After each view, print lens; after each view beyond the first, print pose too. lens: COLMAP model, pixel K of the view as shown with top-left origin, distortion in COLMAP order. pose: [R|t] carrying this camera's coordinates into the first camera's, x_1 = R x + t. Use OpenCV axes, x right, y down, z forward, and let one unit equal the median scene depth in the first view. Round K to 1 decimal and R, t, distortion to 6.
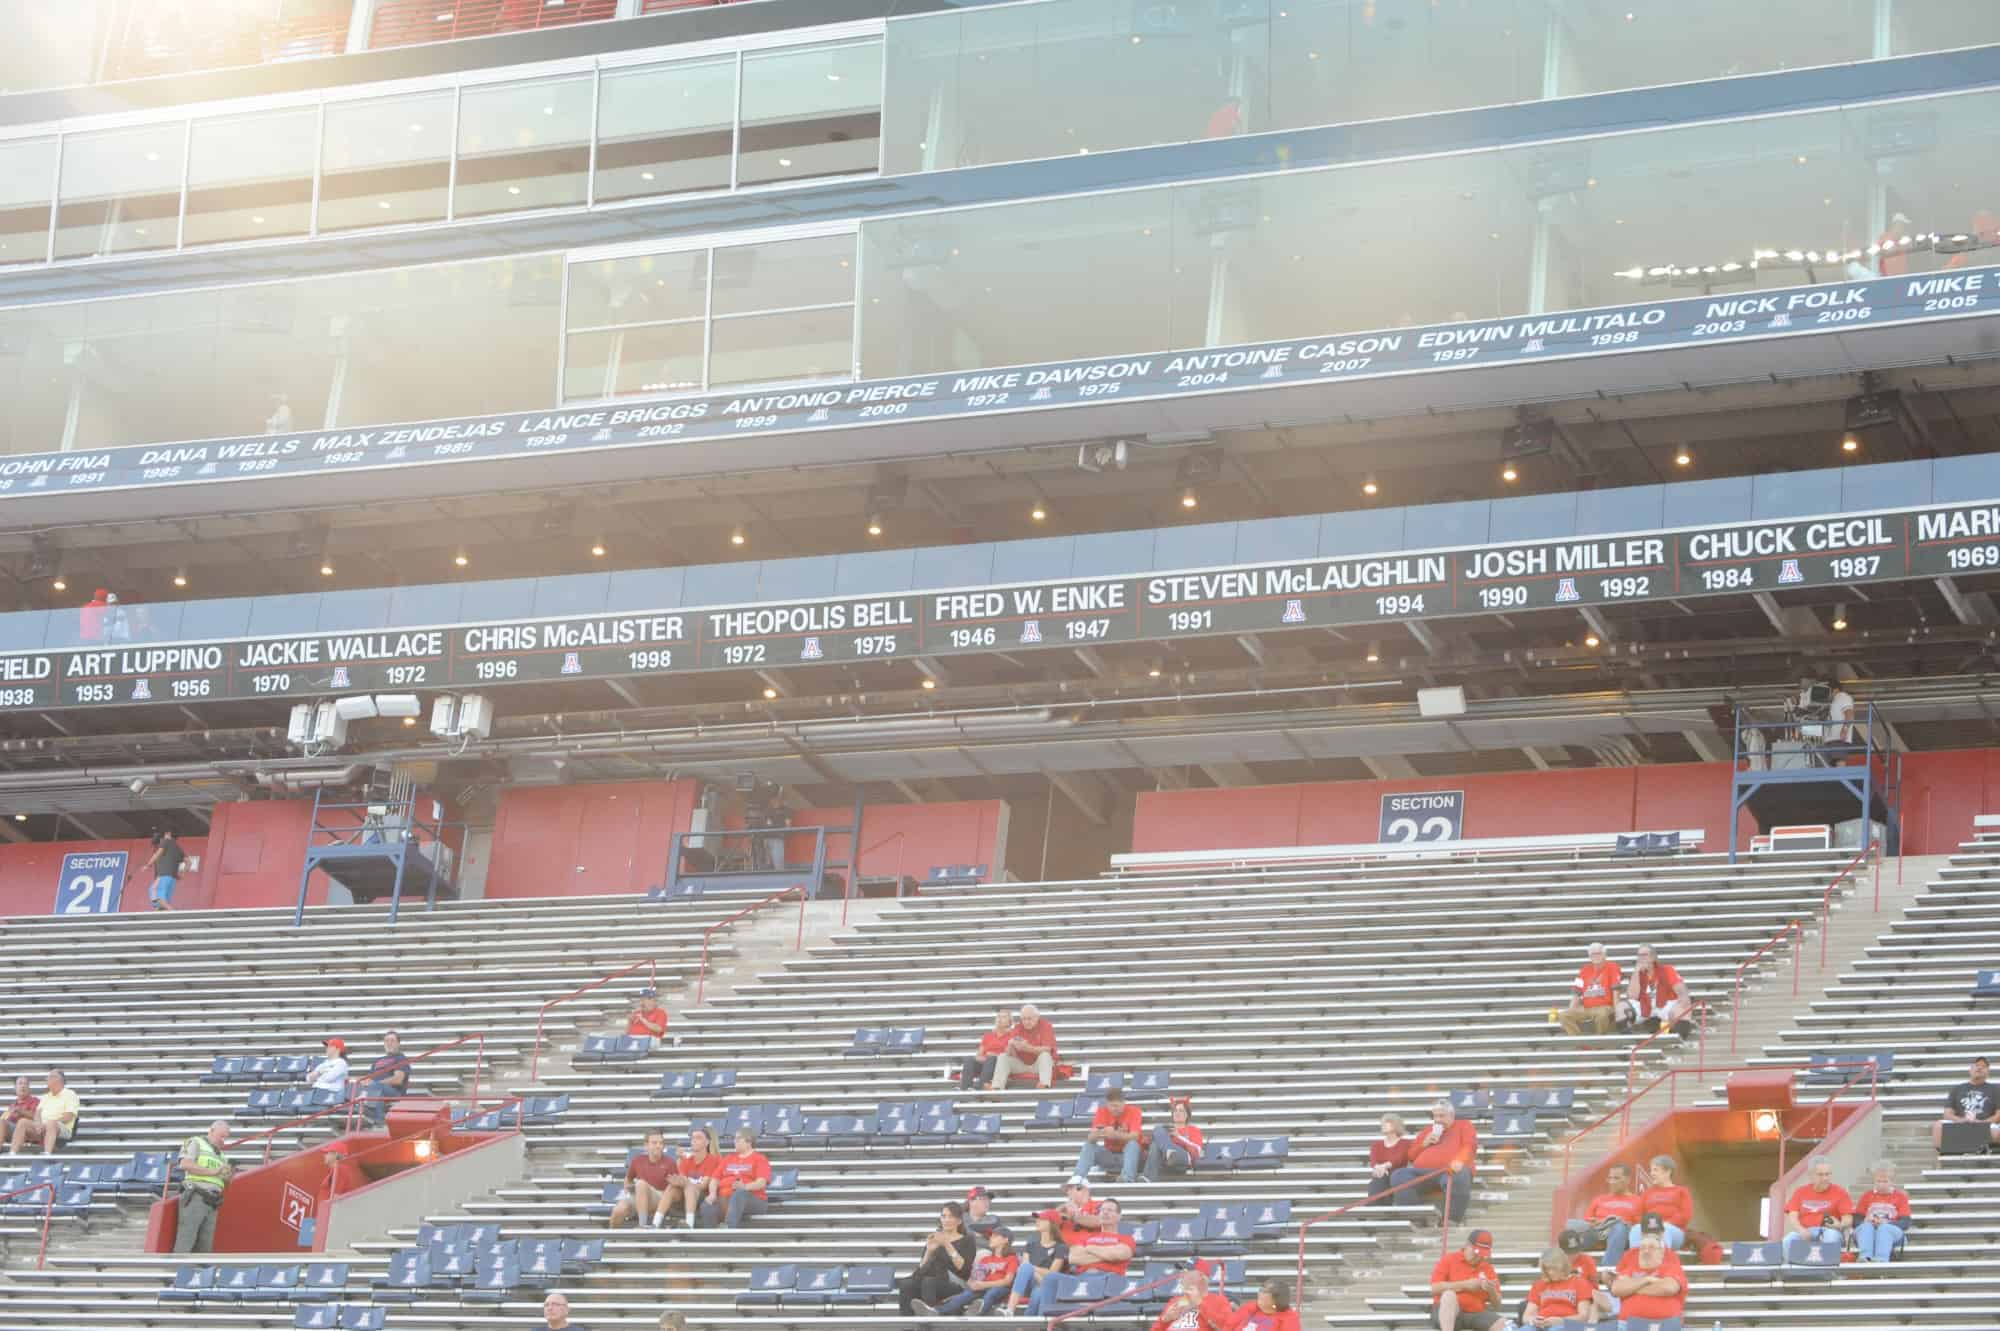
lens RADIAL K [[1347.9, 0, 996.9], [0, 1347.9, 679.5], [0, 0, 1]] dist [-0.055161, 0.001202]
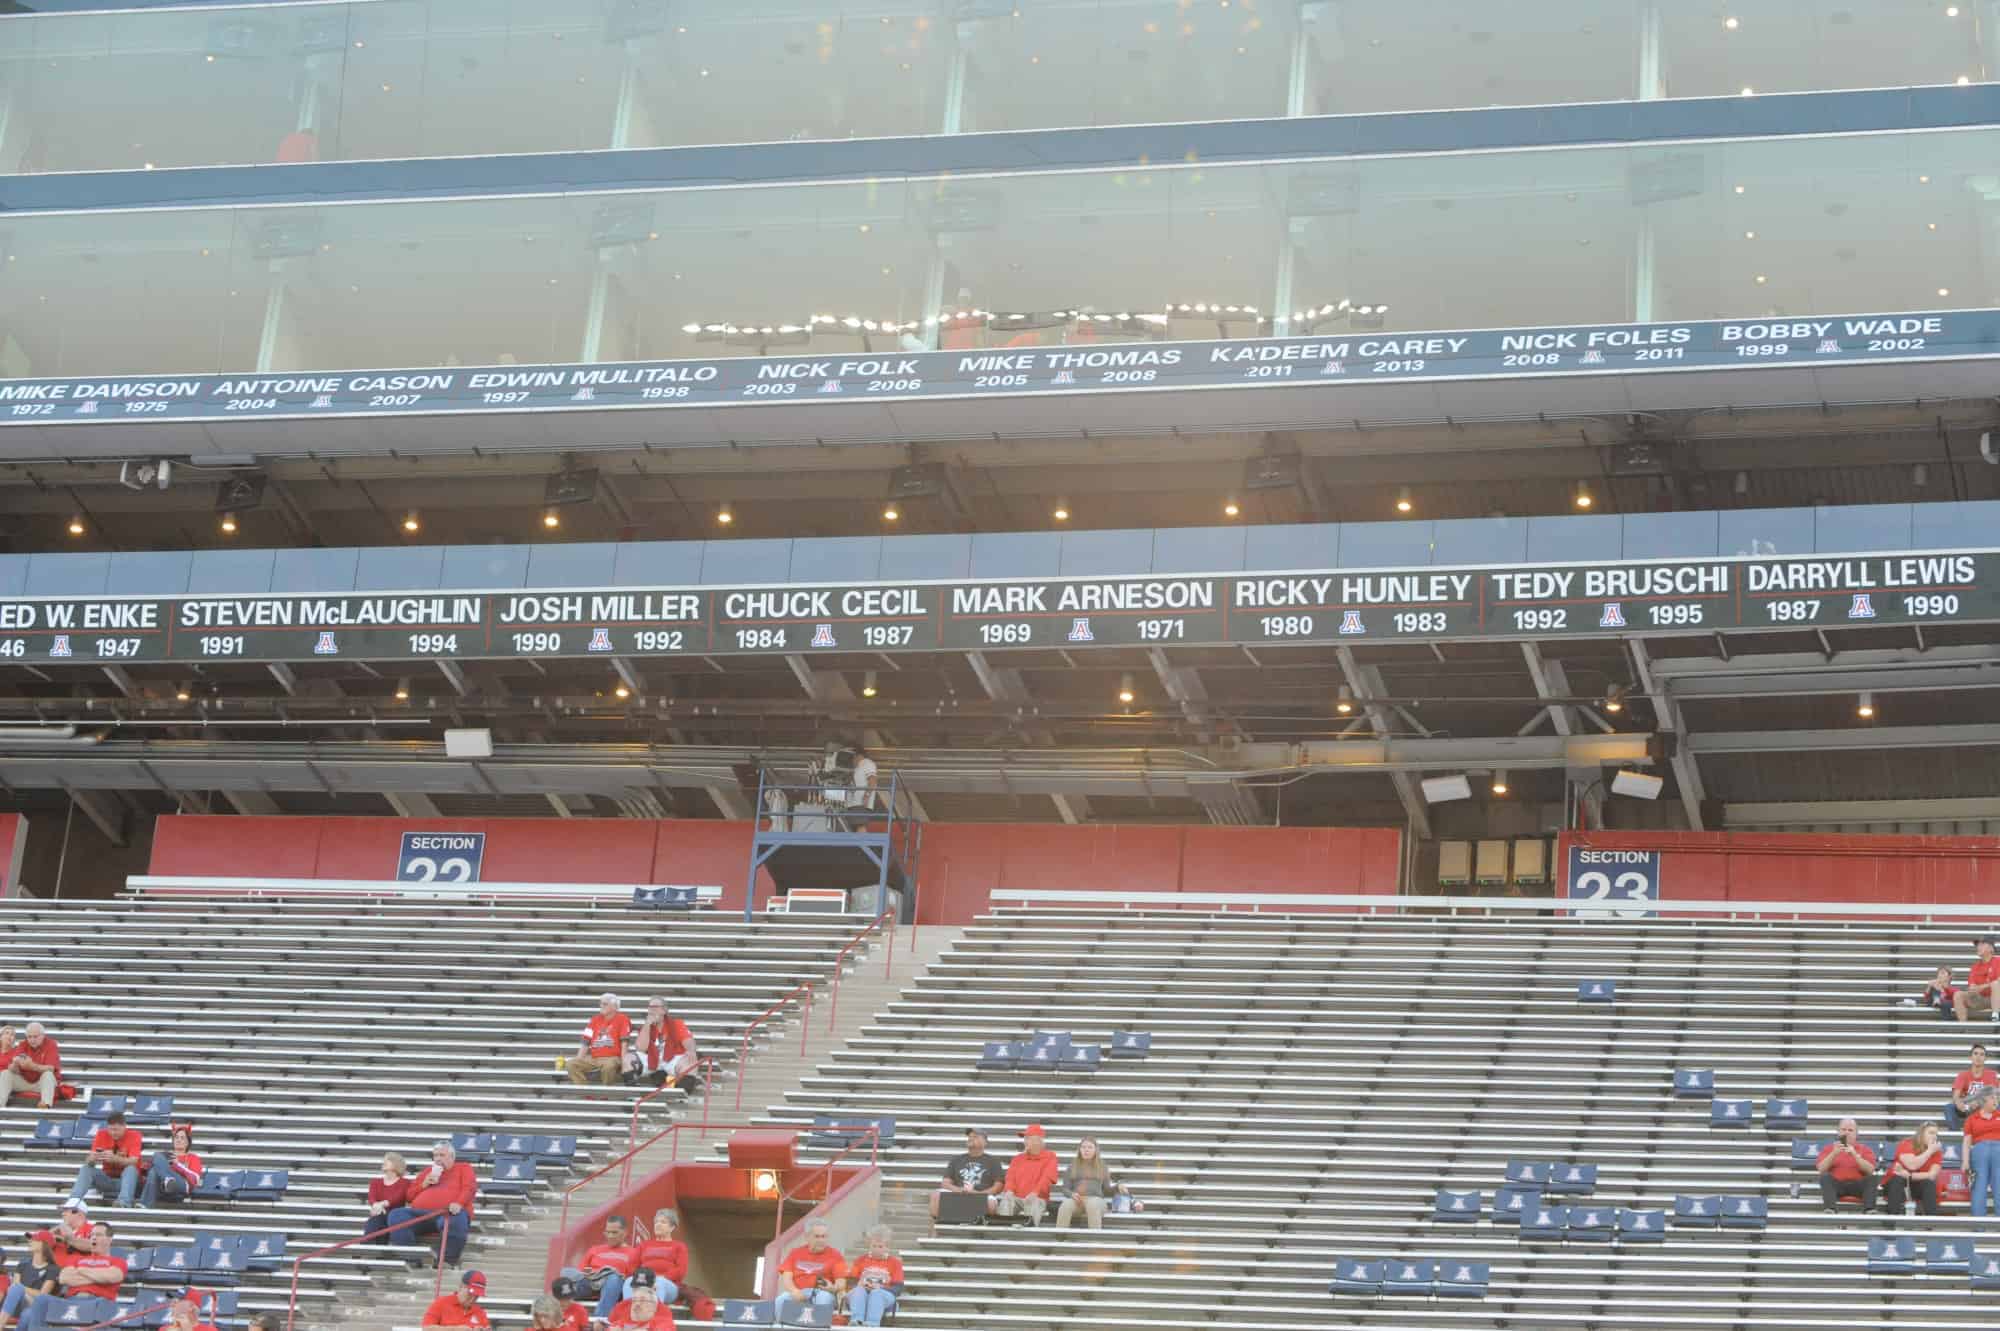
lens RADIAL K [[1347.9, 0, 992.0], [0, 1347.9, 662.9], [0, 0, 1]] dist [-0.055161, 0.001202]
pose [[0.991624, 0.064614, 0.111833, 0.607293], [-0.063770, 0.997903, -0.011114, -0.057264], [-0.112317, 0.003889, 0.993665, -0.033427]]
